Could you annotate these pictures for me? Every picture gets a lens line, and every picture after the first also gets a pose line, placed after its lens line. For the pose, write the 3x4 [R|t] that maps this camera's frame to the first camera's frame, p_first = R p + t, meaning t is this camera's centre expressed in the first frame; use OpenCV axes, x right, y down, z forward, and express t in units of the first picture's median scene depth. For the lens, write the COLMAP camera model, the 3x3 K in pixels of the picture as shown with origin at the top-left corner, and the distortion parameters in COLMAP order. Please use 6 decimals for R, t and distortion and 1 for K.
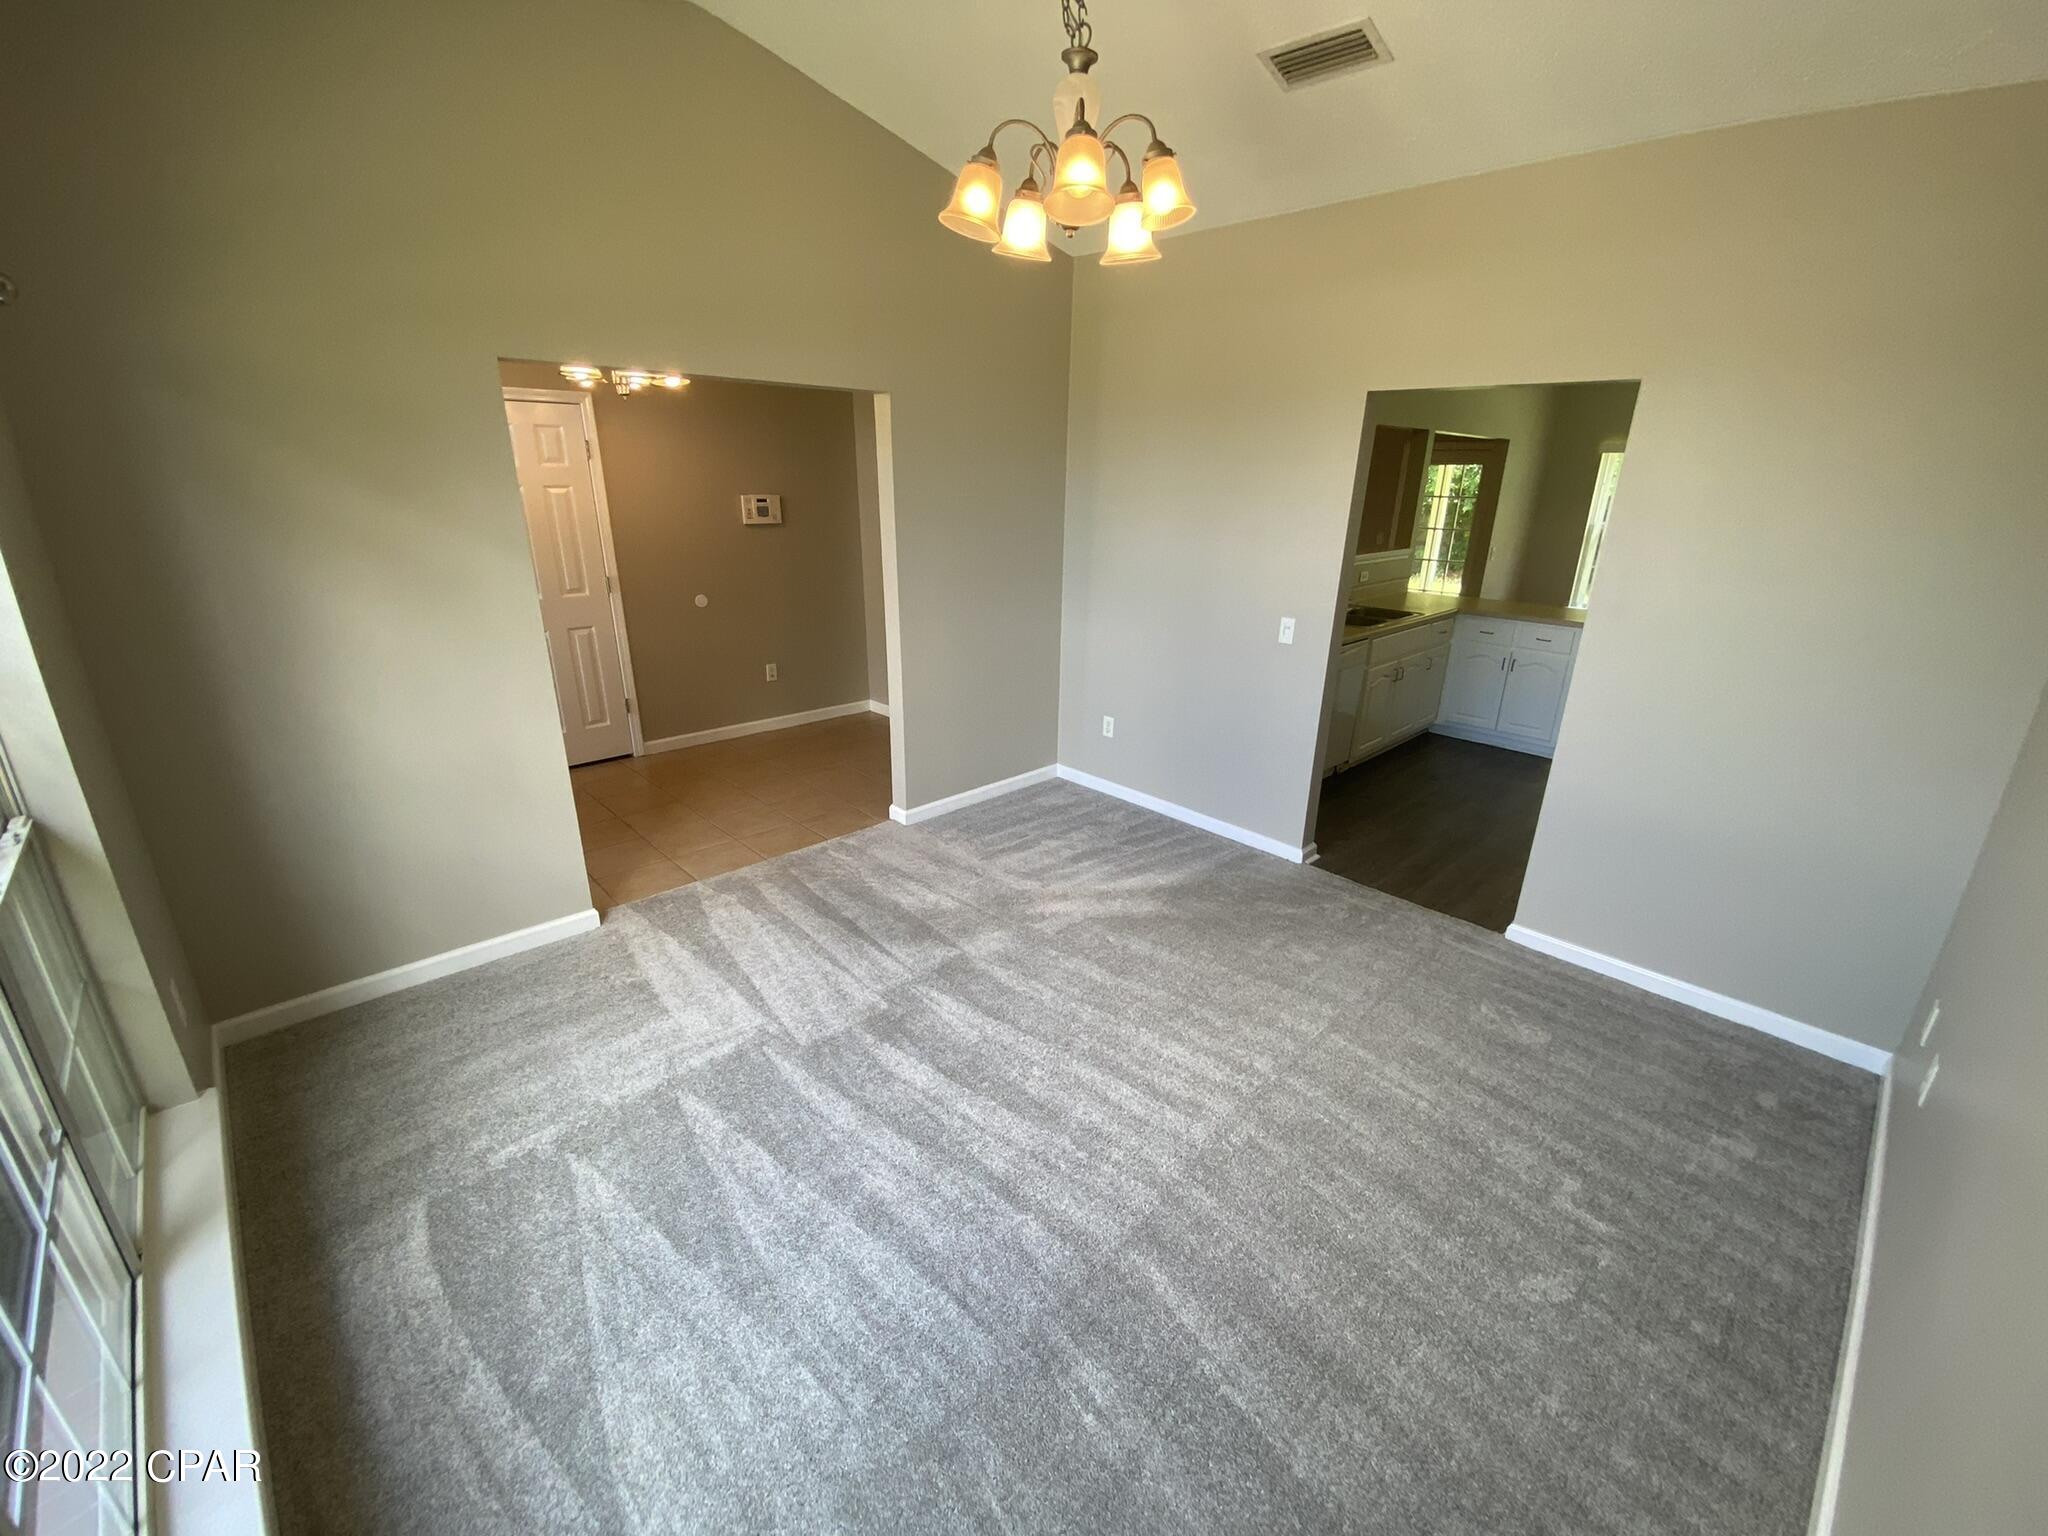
lens RADIAL K [[842.6, 0, 1029.4], [0, 842.6, 766.9], [0, 0, 1]] dist [0.003931, -0.008603]
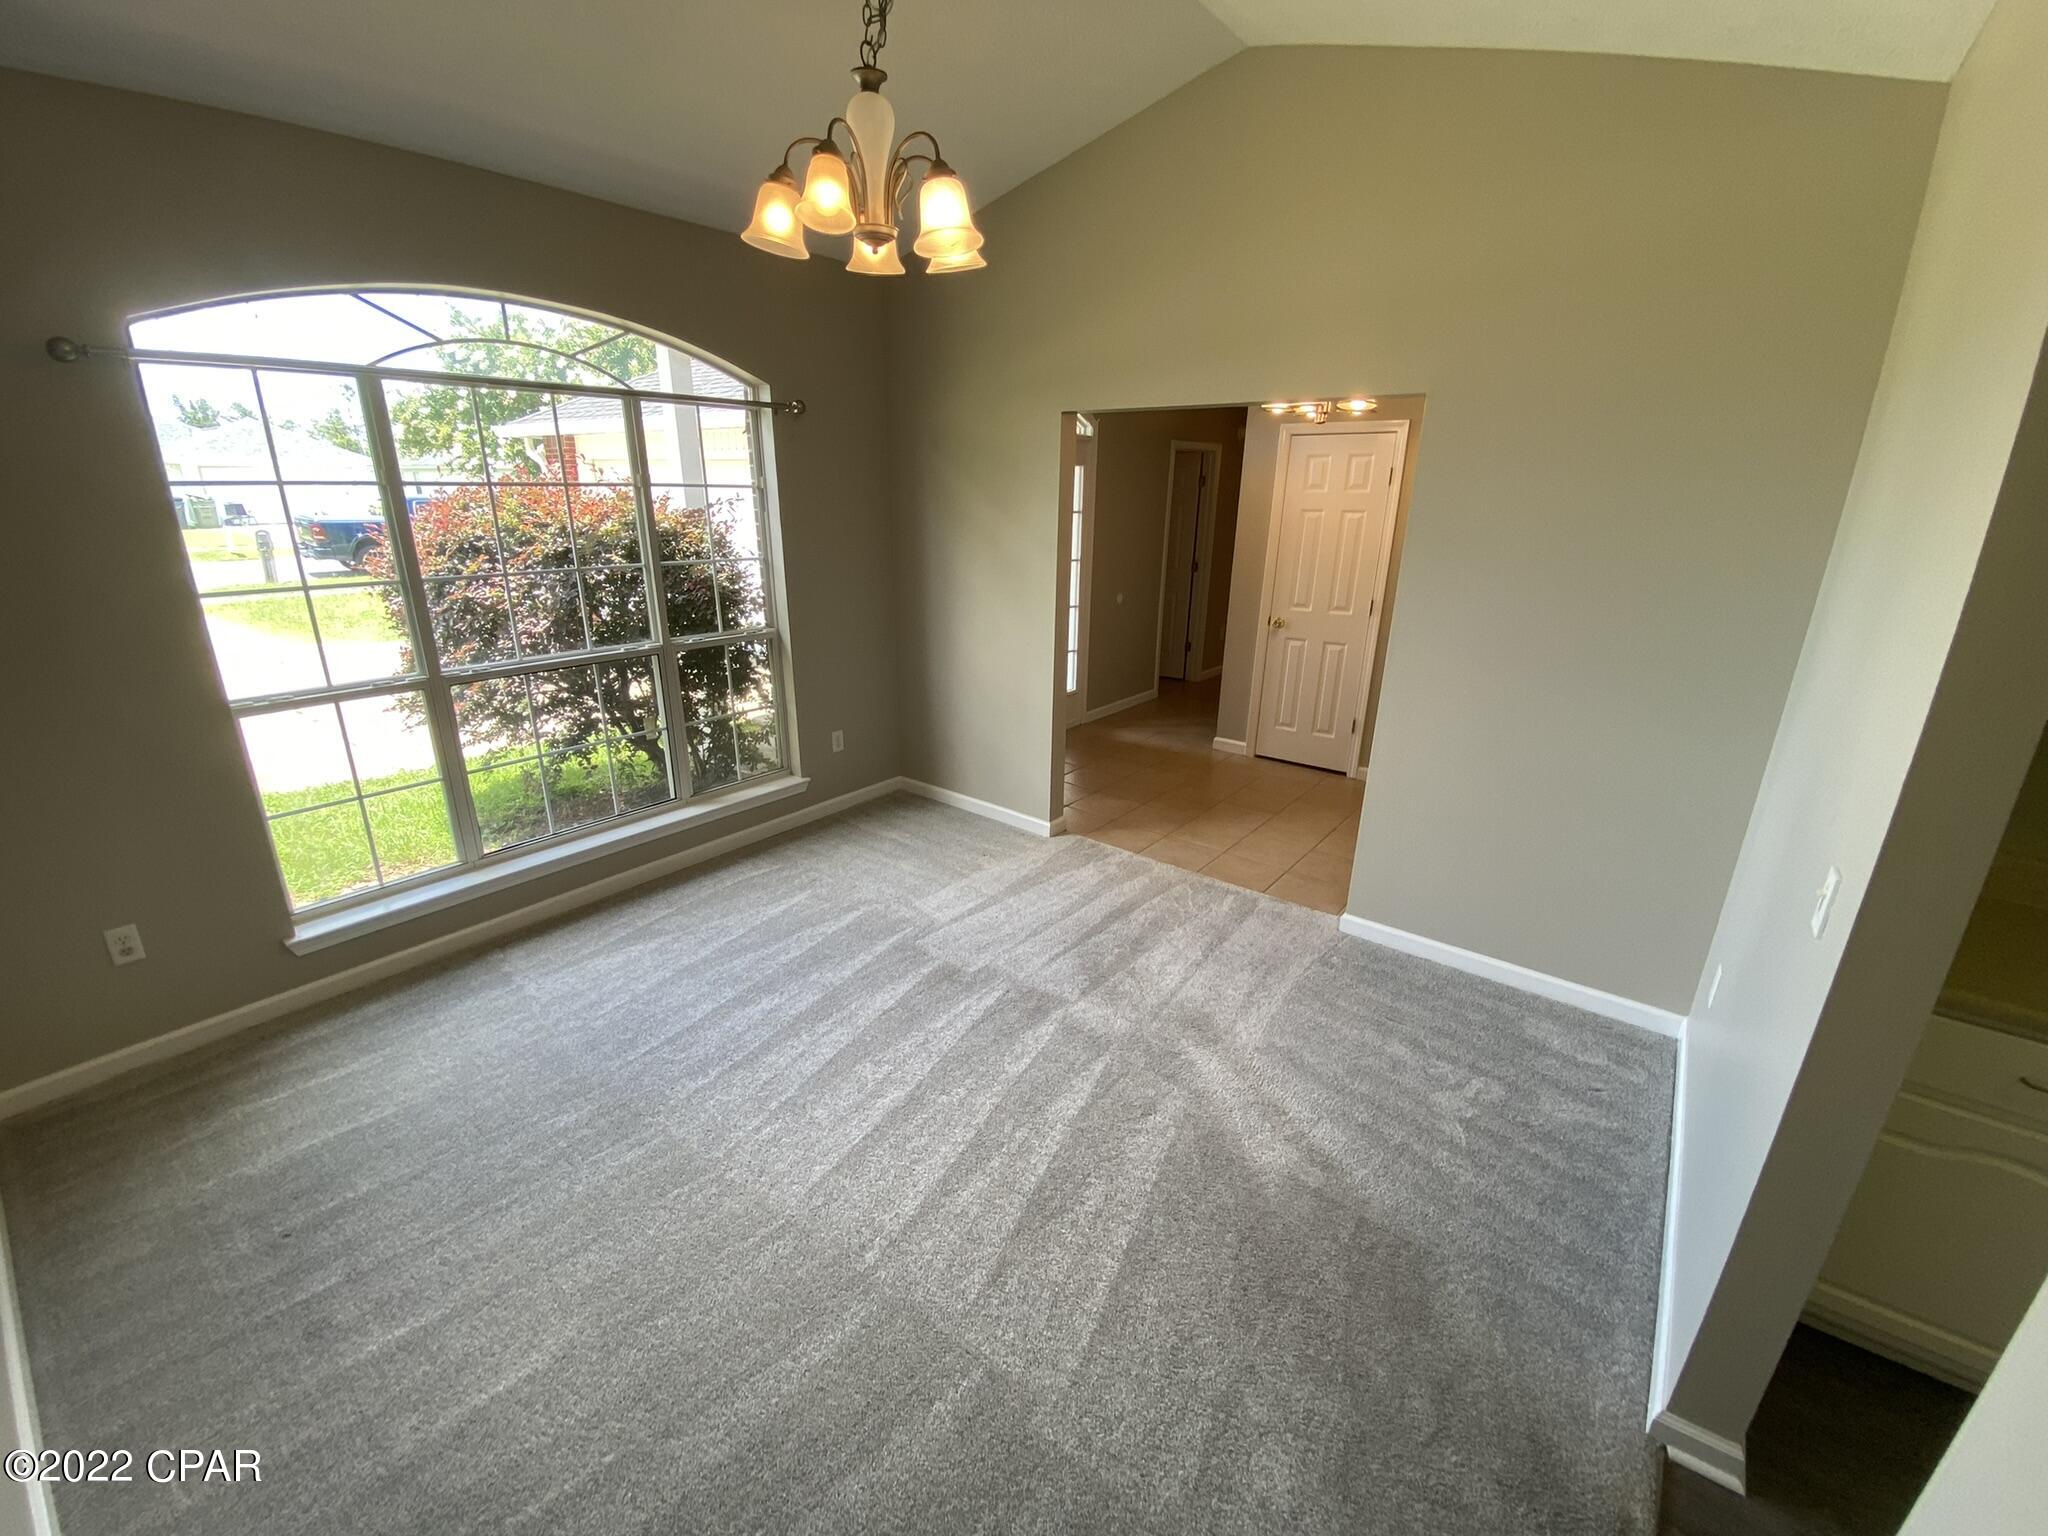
lens RADIAL K [[842.6, 0, 1023.6], [0, 842.6, 768.5], [0, 0, 1]] dist [0.003931, -0.008603]
pose [[0.132204, 0.308148, -0.942108, 0.672816], [-0.346905, 0.904726, 0.247240, -0.212087], [0.928536, 0.294136, 0.226506, 0.626381]]
